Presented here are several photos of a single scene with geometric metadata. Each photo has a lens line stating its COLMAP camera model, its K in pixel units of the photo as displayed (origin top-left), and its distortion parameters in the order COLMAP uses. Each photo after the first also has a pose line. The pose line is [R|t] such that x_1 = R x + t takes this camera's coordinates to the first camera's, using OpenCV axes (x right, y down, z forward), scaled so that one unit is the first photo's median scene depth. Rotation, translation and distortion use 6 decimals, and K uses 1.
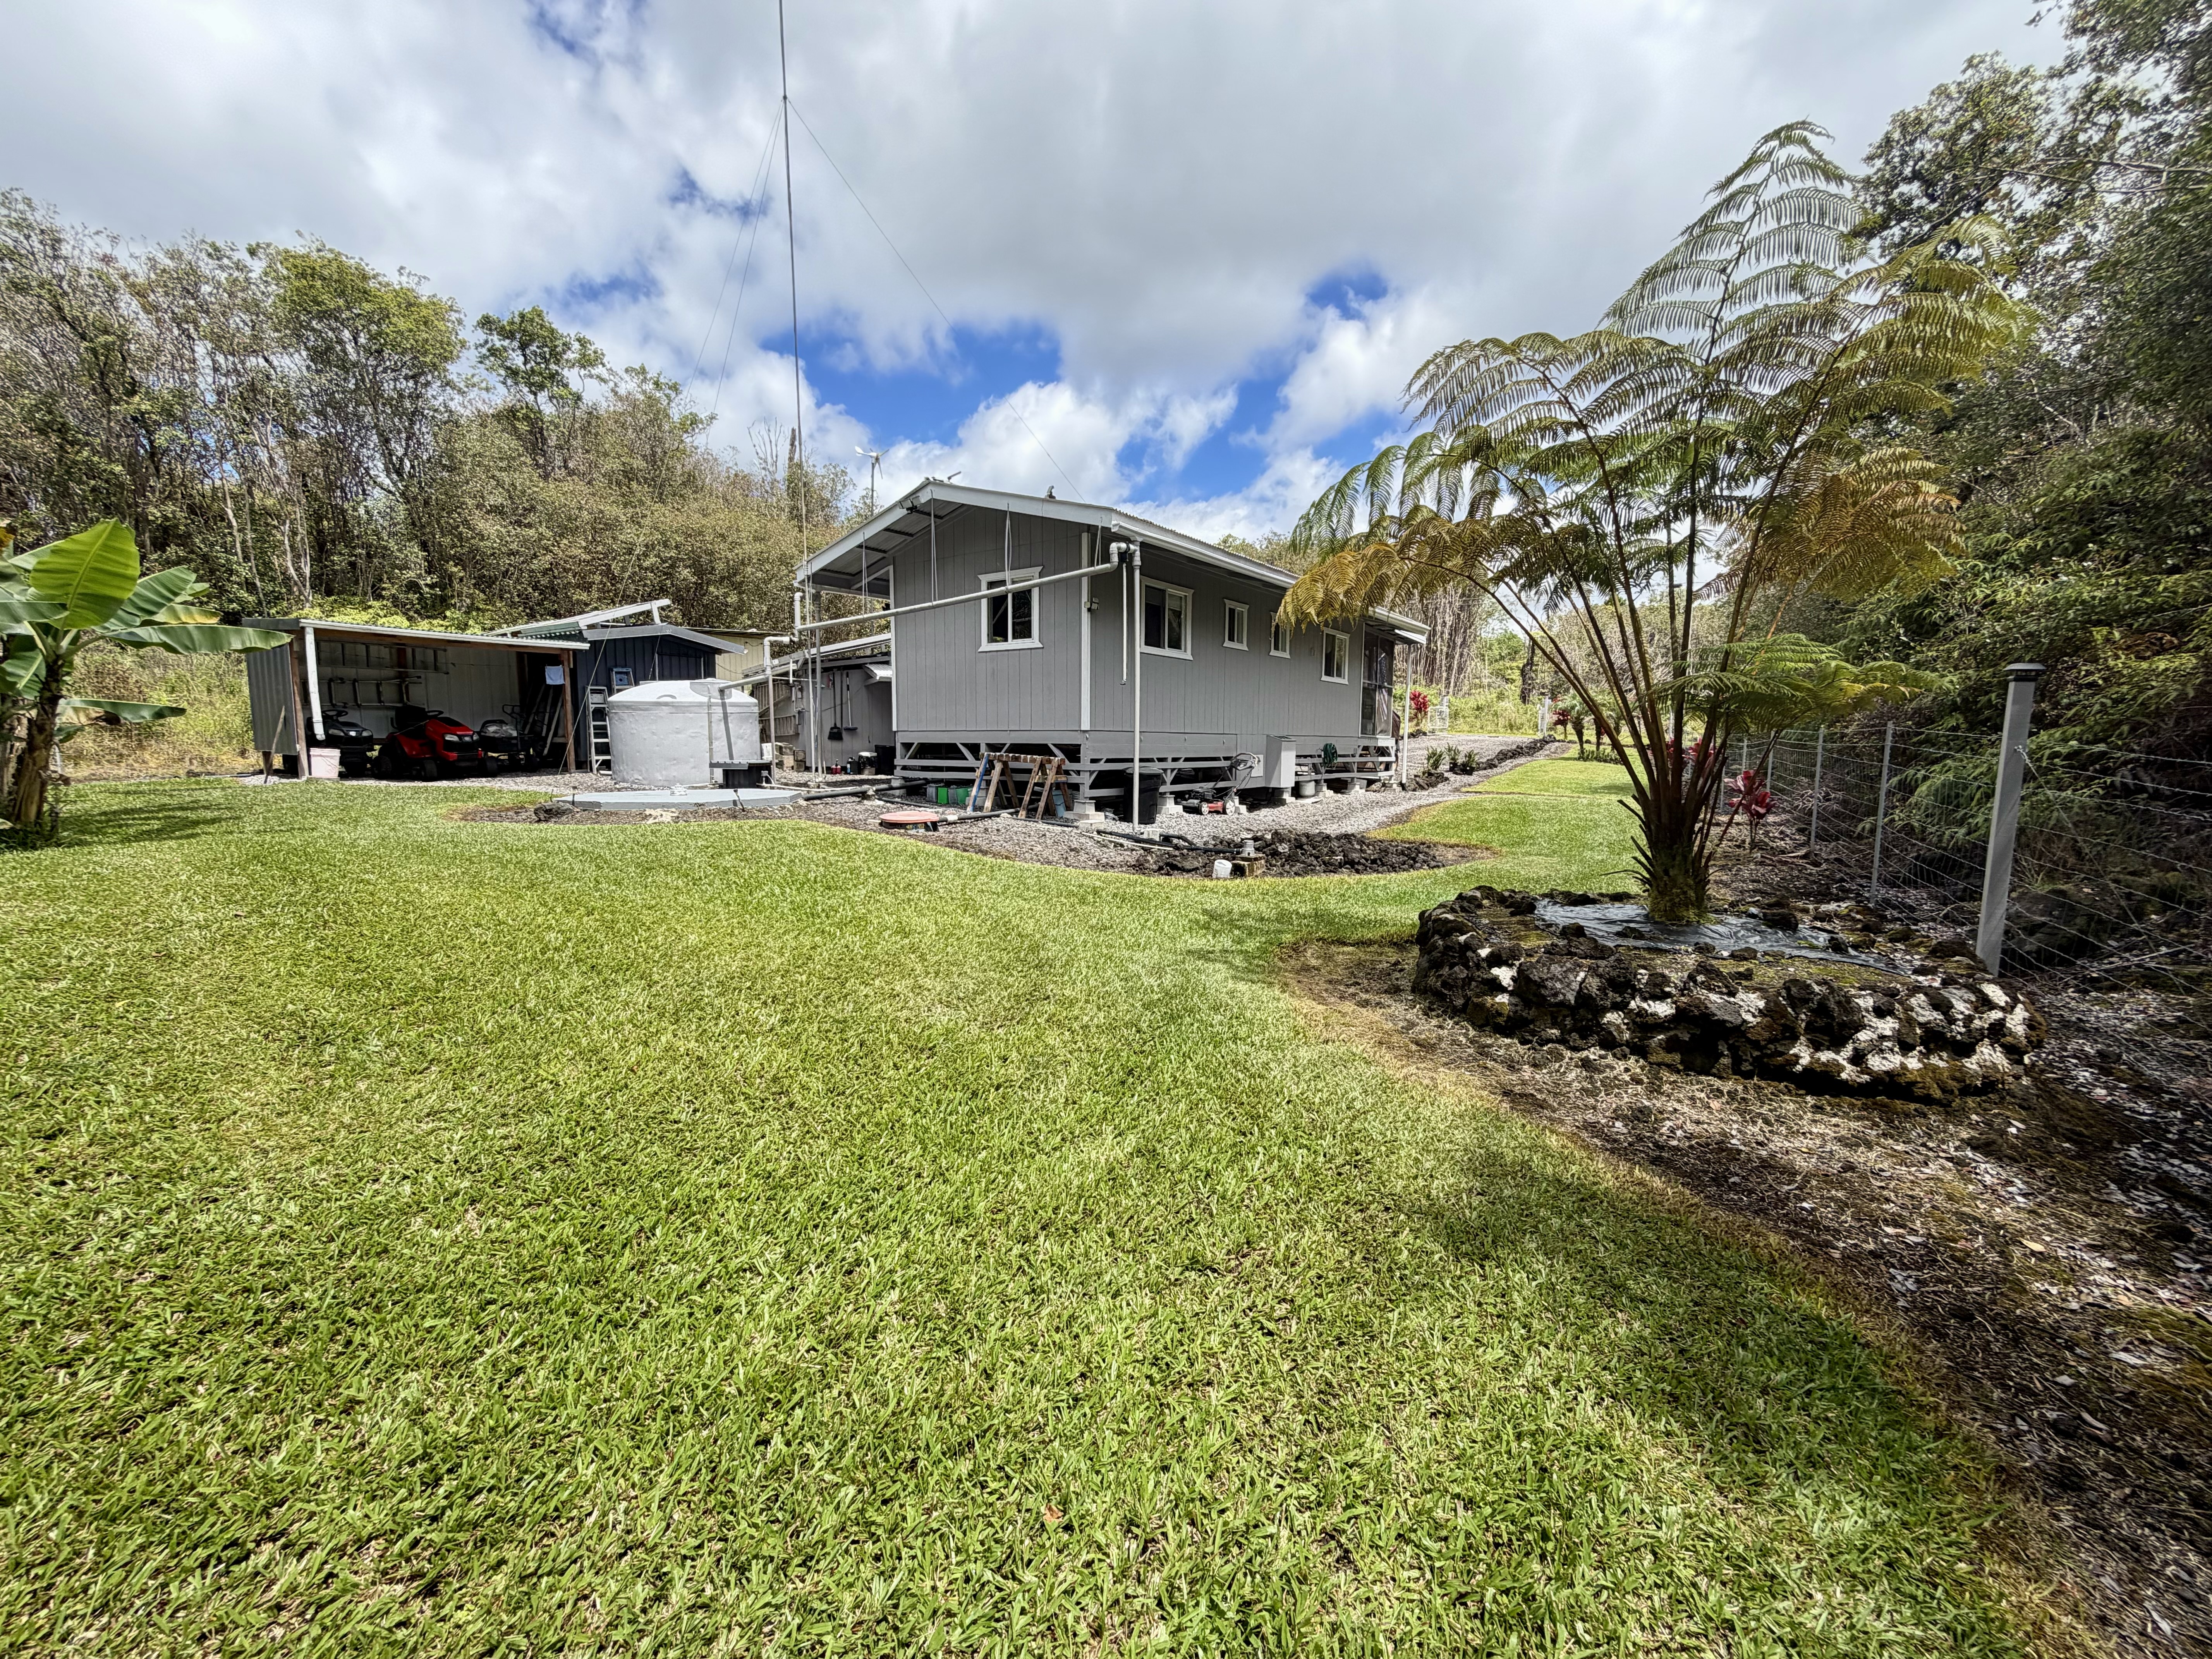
lens RADIAL K [[884.6, 0, 1087.9], [0, 884.6, 825.3], [0, 0, 1]] dist [0.001051, 0.000567]
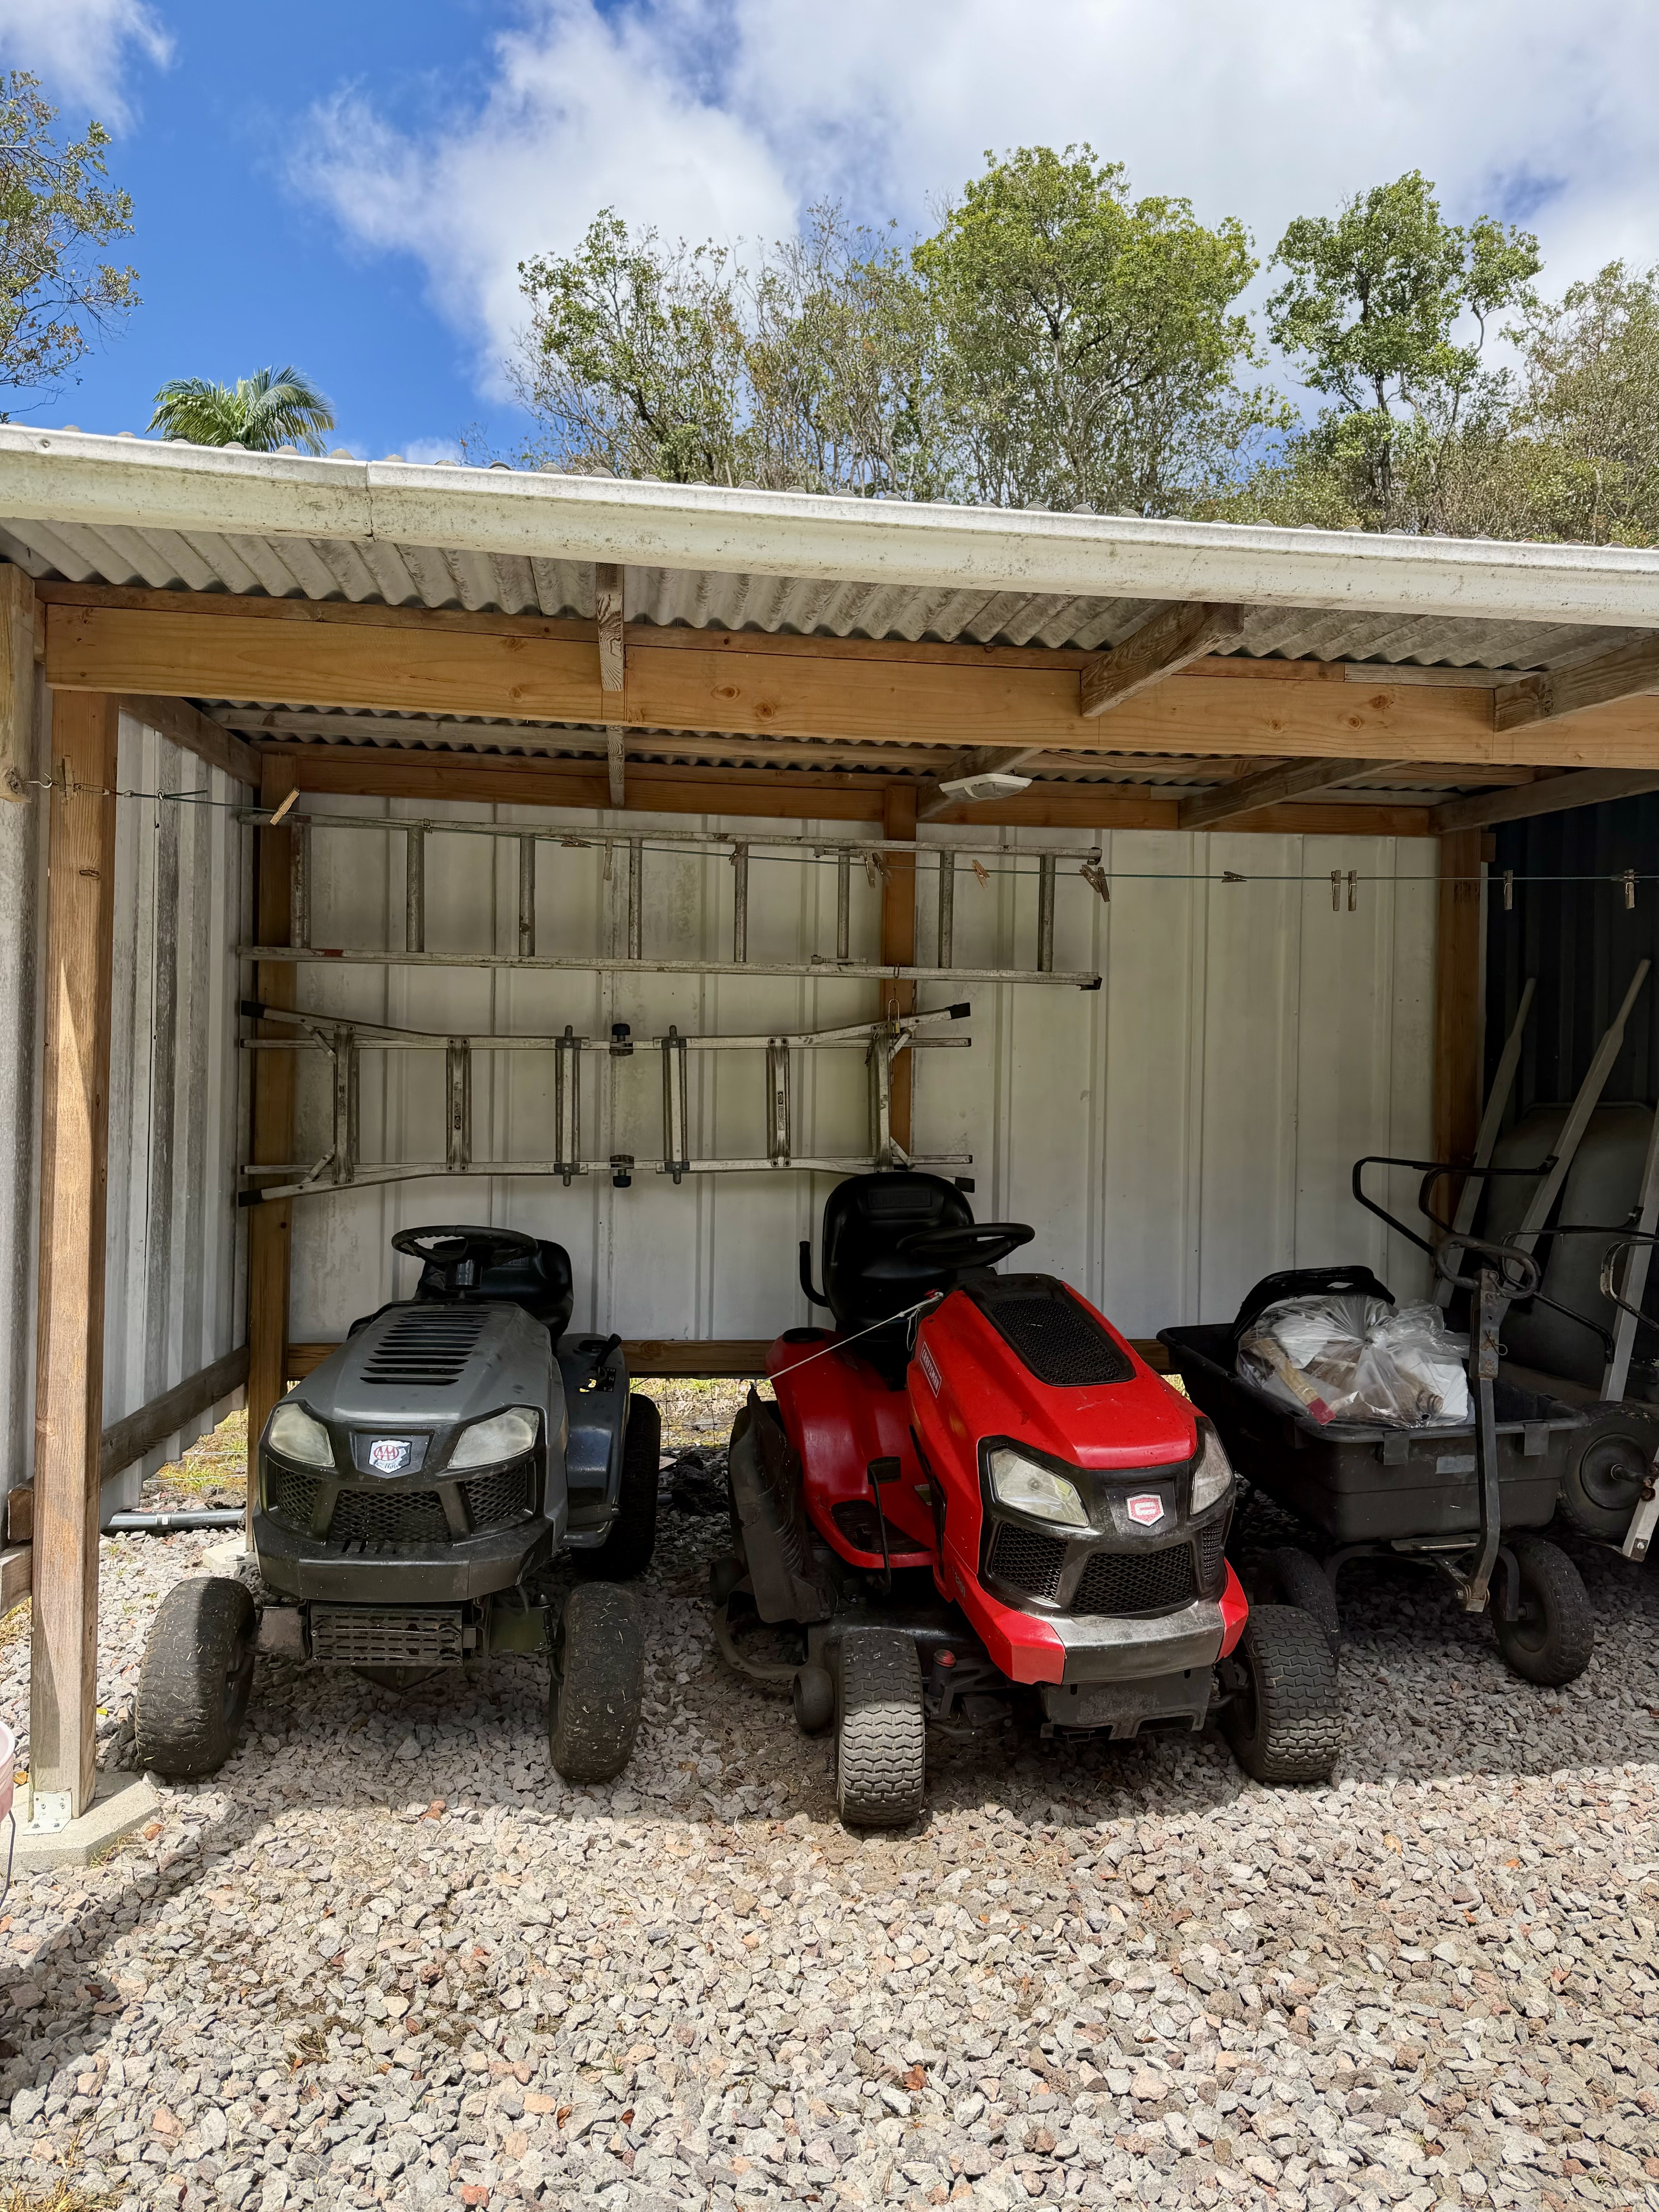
lens RADIAL K [[1559.9, 0, 808.3], [0, 1559.9, 1103.3], [0, 0, 1]] dist [0.026263, -0.017733]
pose [[0.658214, 0.008978, -0.752778, -0.243542], [-0.088515, 0.993916, -0.065542, -0.056791], [0.747609, 0.109773, 0.655004, 0.349544]]
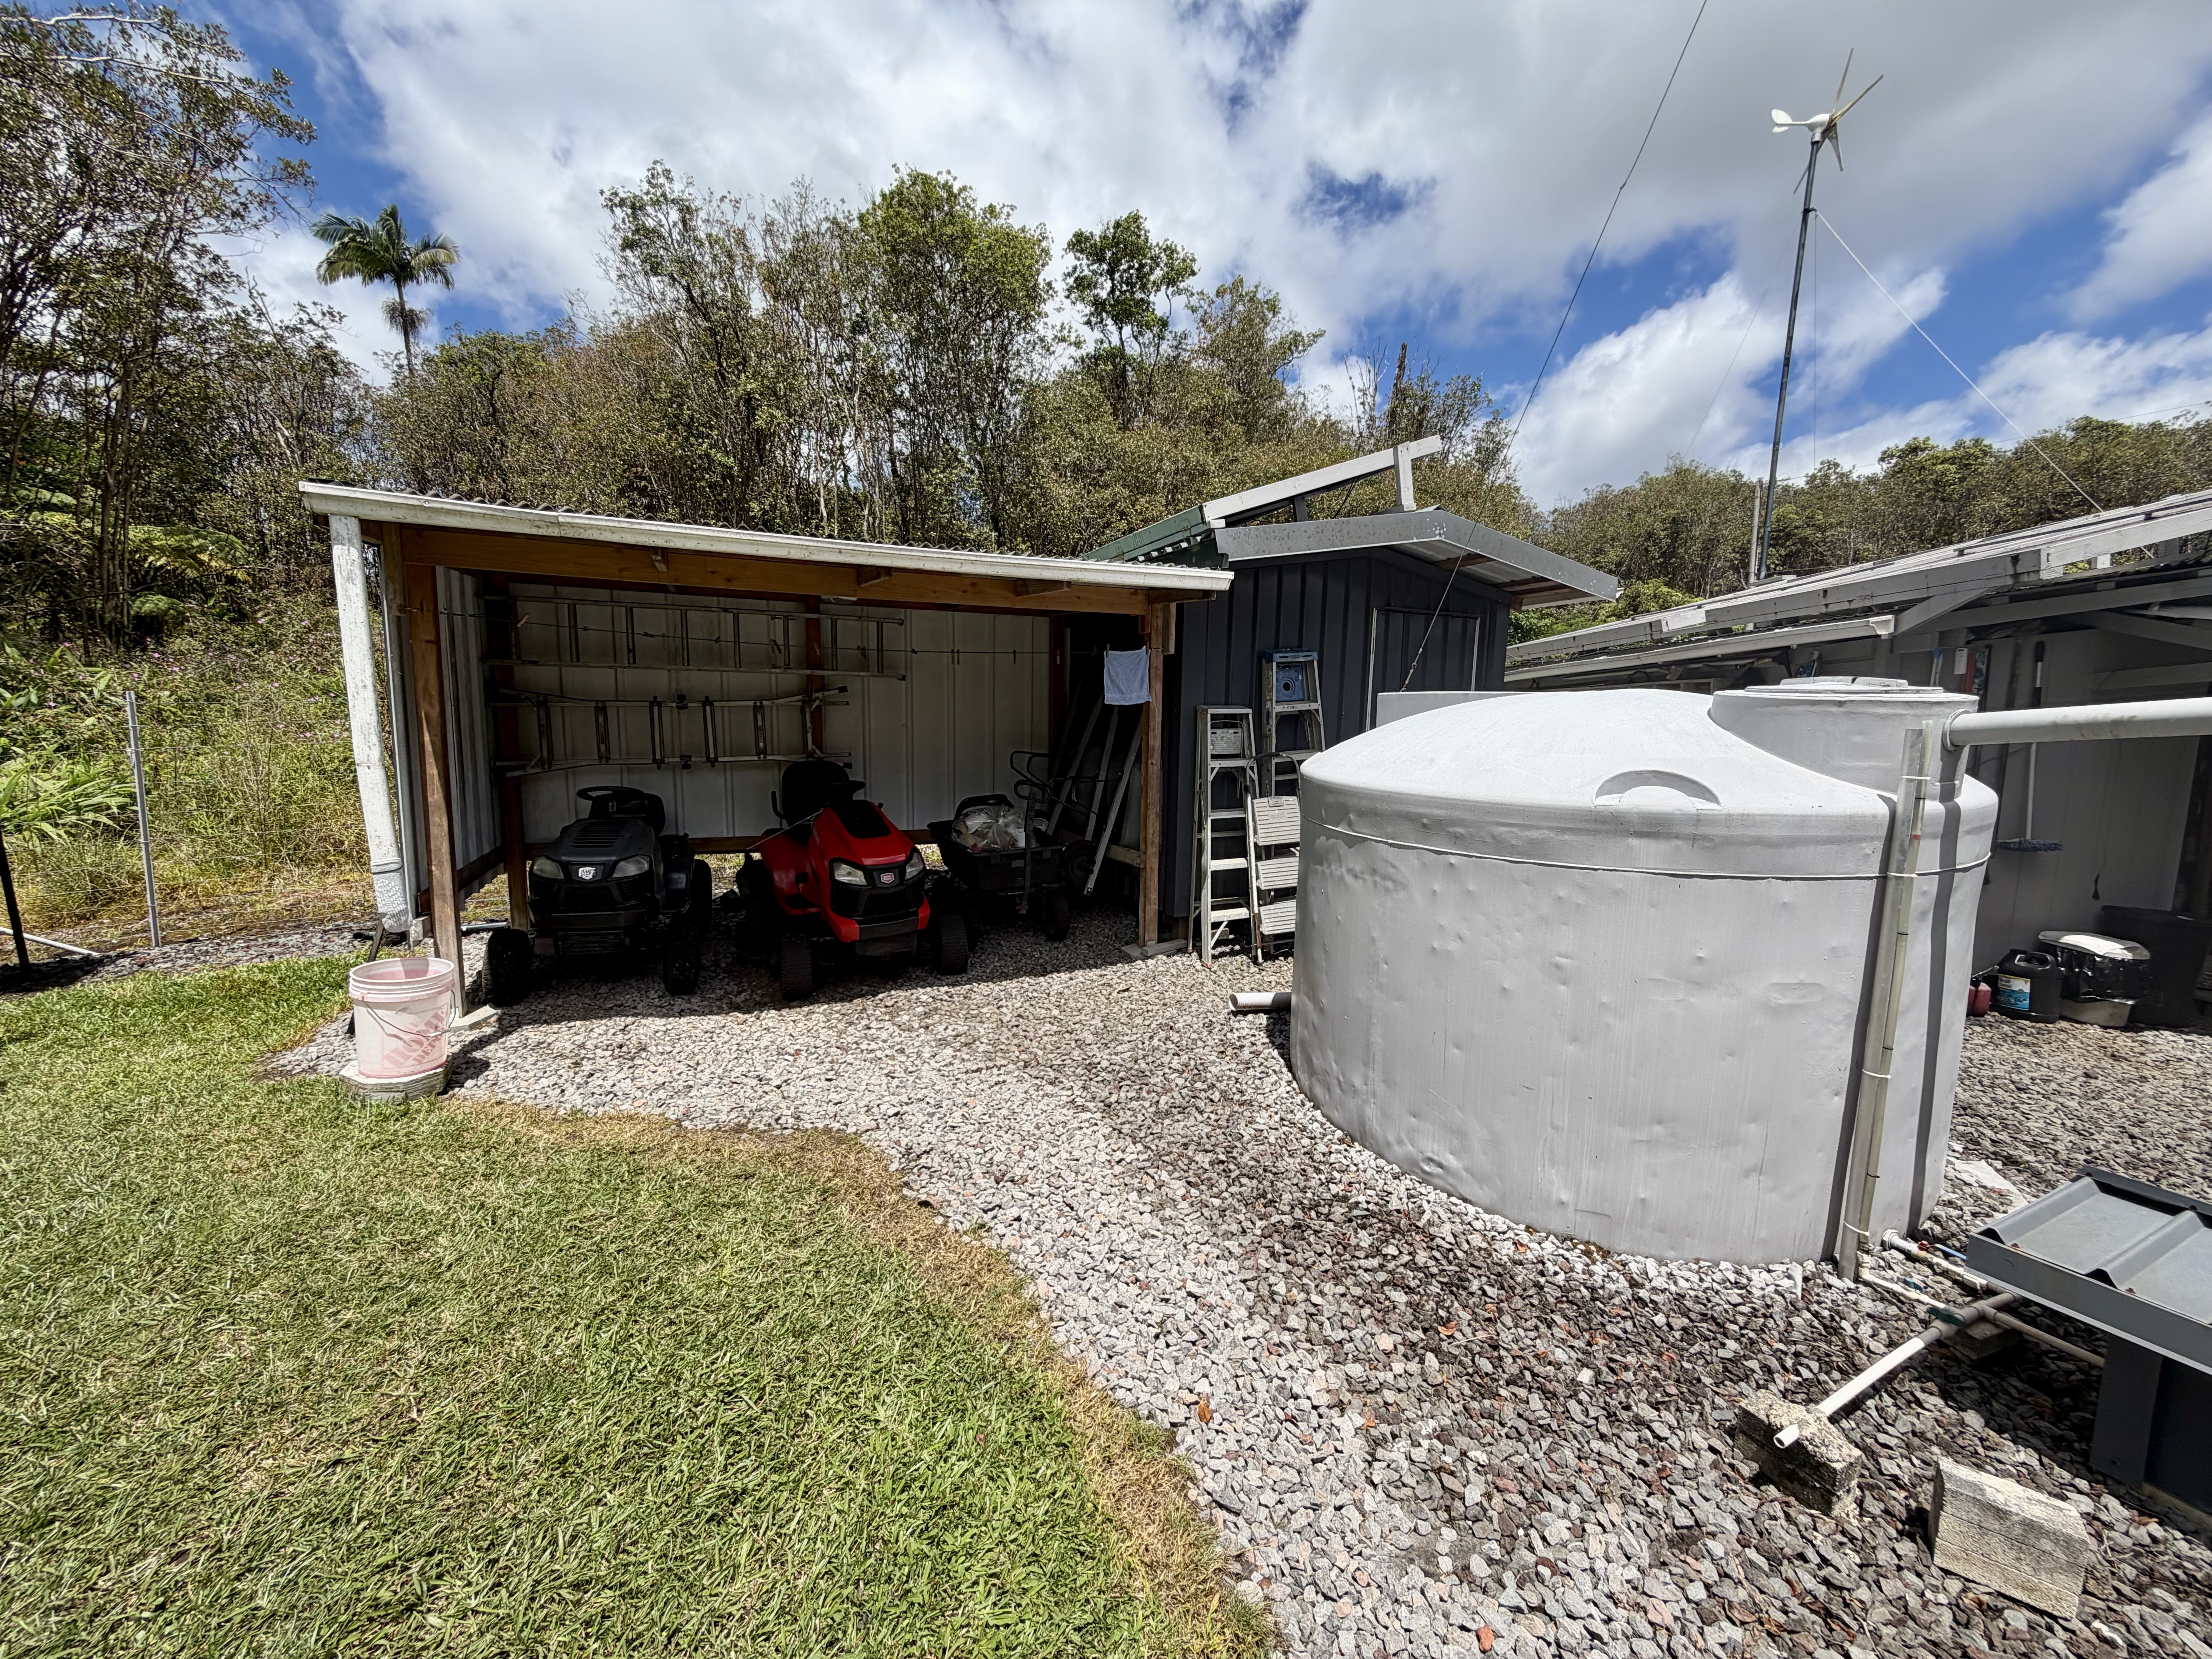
lens RADIAL K [[884.6, 0, 1092.6], [0, 884.6, 838.4], [0, 0, 1]] dist [0.001051, 0.000567]
pose [[0.844104, 0.077264, -0.530584, -0.195995], [-0.062405, 0.996995, 0.045904, -0.056315], [0.532536, -0.005637, 0.846389, 0.322520]]
